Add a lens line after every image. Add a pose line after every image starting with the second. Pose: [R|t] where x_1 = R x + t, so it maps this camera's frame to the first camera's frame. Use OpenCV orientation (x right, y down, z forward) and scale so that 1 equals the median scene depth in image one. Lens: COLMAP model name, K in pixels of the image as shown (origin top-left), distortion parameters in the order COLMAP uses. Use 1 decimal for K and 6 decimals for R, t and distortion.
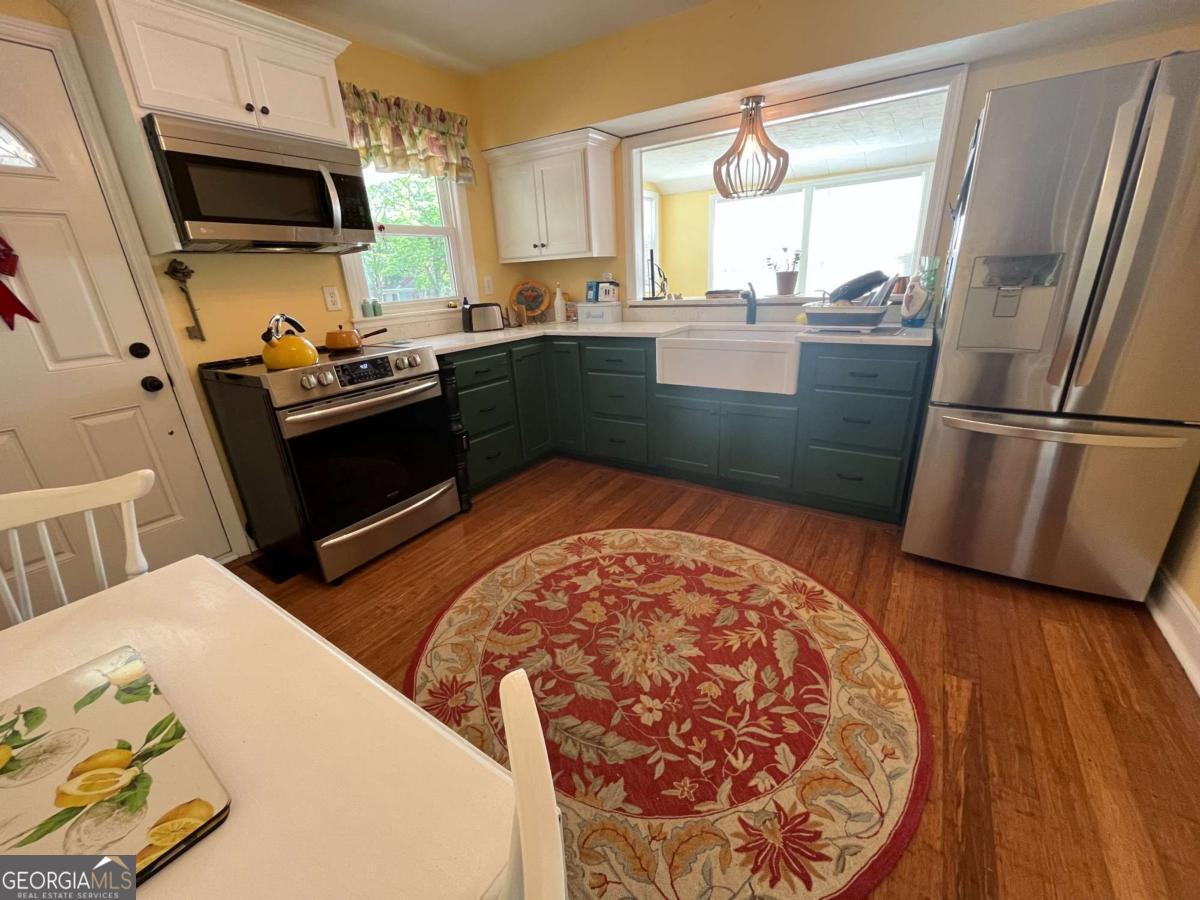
lens RADIAL K [[486.4, 0, 599.3], [0, 486.4, 451.0], [0, 0, 1]] dist [-0.000947, -0.000564]
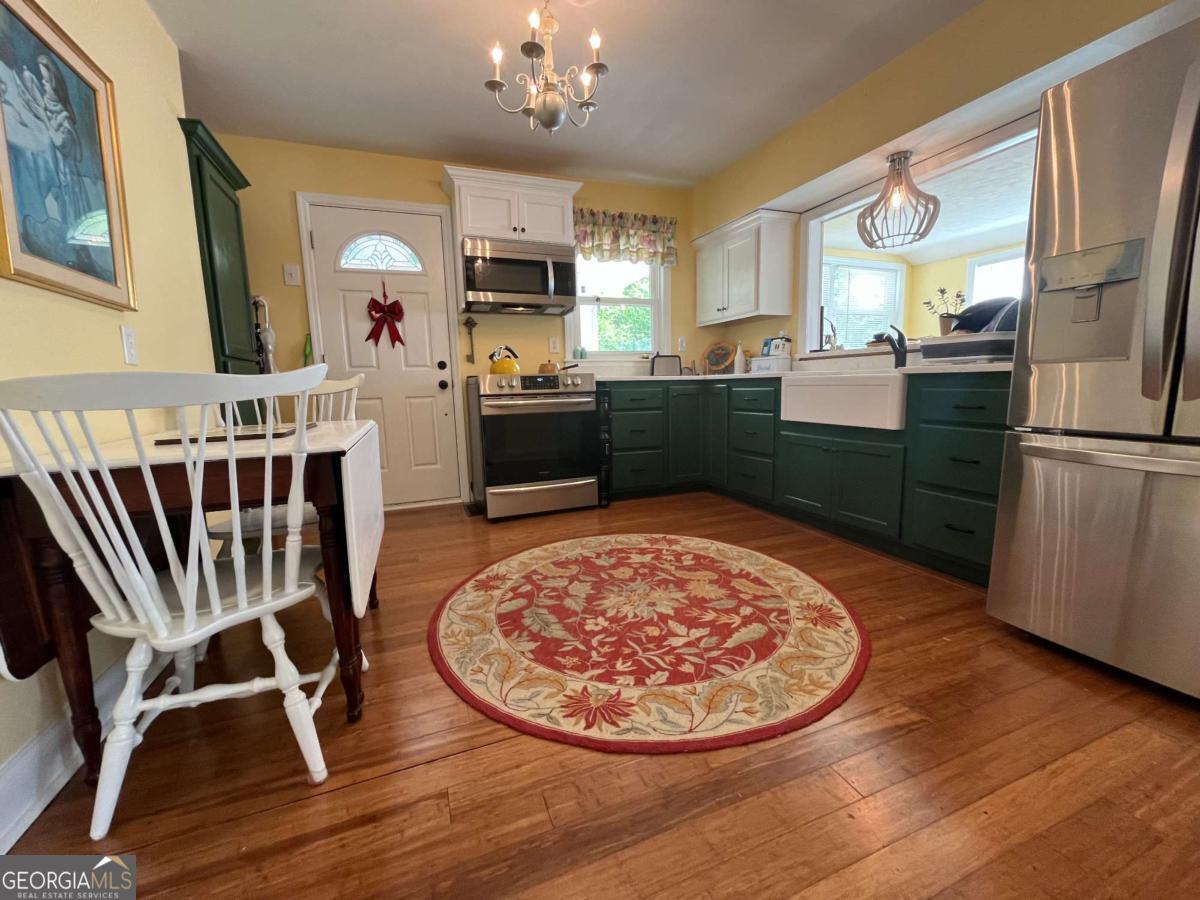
lens RADIAL K [[486.4, 0, 599.3], [0, 486.4, 451.0], [0, 0, 1]] dist [-0.000947, -0.000564]
pose [[0.816996, 0.108737, -0.566299, 0.525569], [-0.212113, 0.969876, -0.119785, 0.176290], [0.536214, 0.217983, 0.815449, -0.064552]]
